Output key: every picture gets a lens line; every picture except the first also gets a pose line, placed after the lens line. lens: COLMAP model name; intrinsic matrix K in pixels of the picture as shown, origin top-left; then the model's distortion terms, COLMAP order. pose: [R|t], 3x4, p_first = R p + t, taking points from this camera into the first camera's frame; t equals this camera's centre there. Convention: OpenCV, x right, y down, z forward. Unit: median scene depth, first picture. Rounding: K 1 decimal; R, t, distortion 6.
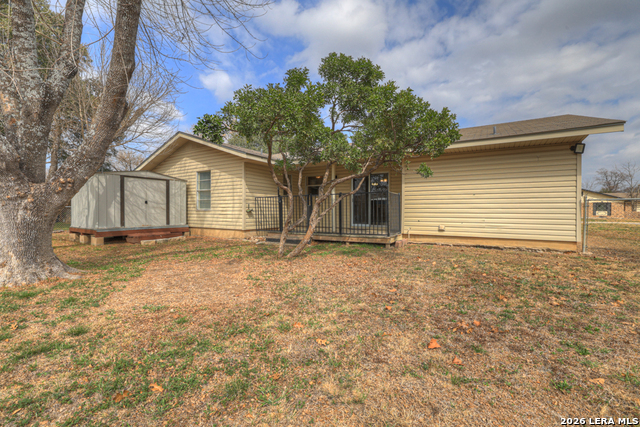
lens RADIAL K [[275.7, 0, 320.0], [0, 275.7, 213.5], [0, 0, 1]] dist [-0.002429, -0.000339]
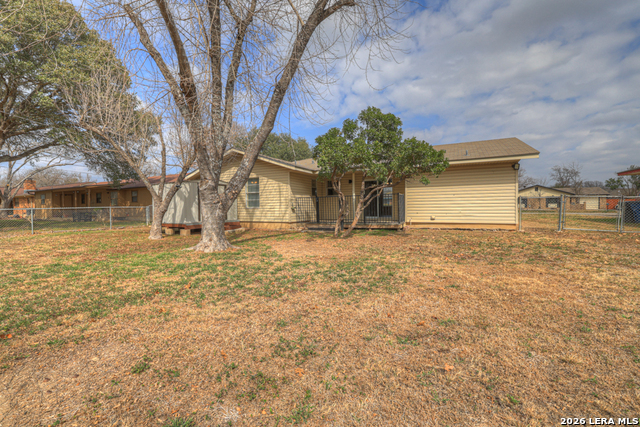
lens RADIAL K [[275.7, 0, 320.0], [0, 275.7, 213.5], [0, 0, 1]] dist [-0.002429, -0.000339]
pose [[0.996607, -0.017175, 0.080495, -0.256596], [0.016136, 0.999778, 0.013543, 0.000726], [-0.080710, -0.012198, 0.996663, -0.387516]]
